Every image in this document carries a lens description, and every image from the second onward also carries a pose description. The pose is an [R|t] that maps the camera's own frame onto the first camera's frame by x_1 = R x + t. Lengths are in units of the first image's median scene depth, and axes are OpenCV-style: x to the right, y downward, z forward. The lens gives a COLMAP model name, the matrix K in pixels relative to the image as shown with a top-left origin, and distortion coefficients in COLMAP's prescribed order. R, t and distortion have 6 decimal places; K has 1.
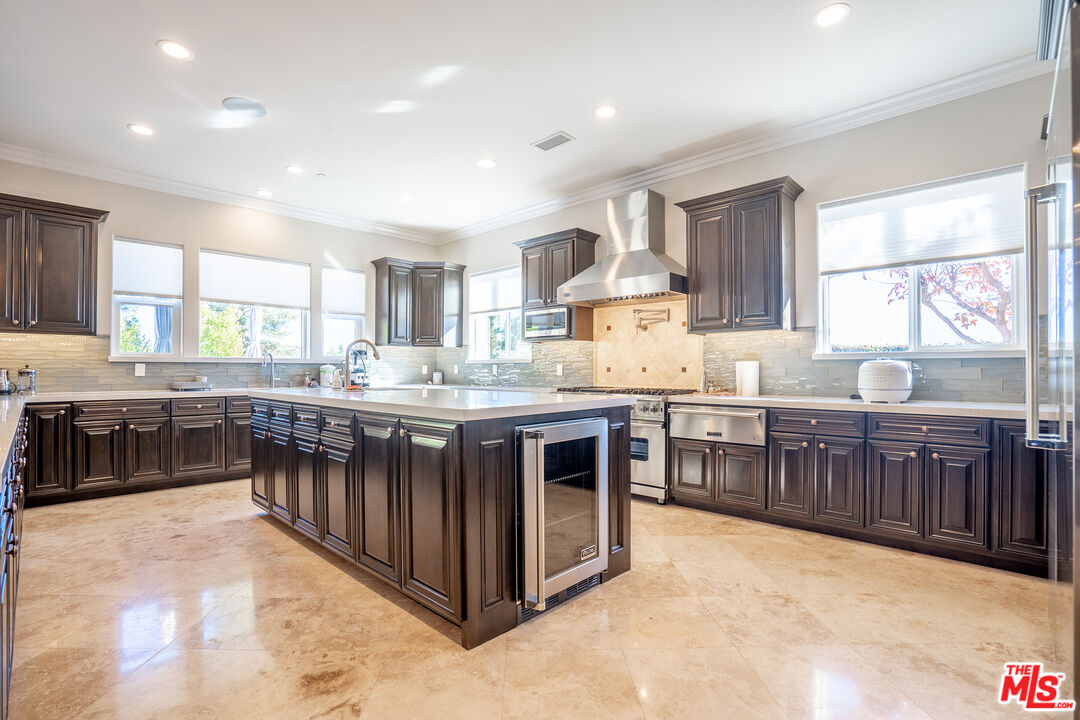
lens RADIAL K [[510.9, 0, 530.4], [0, 510.9, 367.9], [0, 0, 1]] dist [-0.059875, 0.023803]
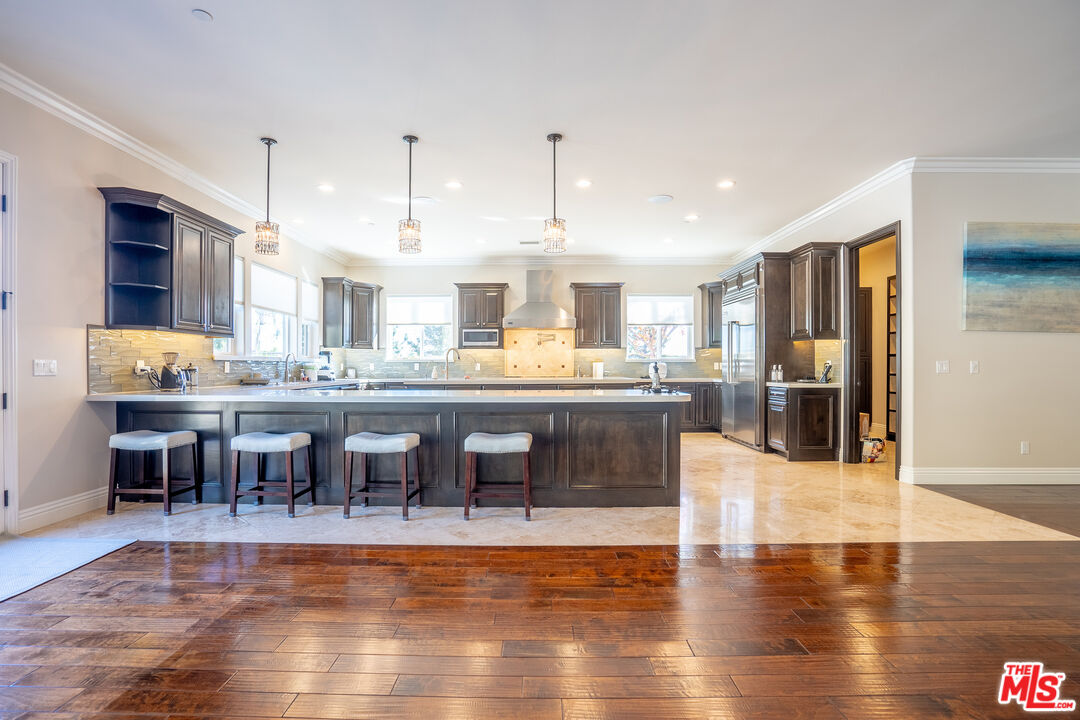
lens RADIAL K [[510.9, 0, 530.4], [0, 510.9, 367.9], [0, 0, 1]] dist [-0.059875, 0.023803]
pose [[0.716949, -0.003073, 0.697119, -0.943442], [0.000461, 0.999992, 0.003933, 0.001012], [-0.697125, -0.002498, 0.716945, -0.250803]]
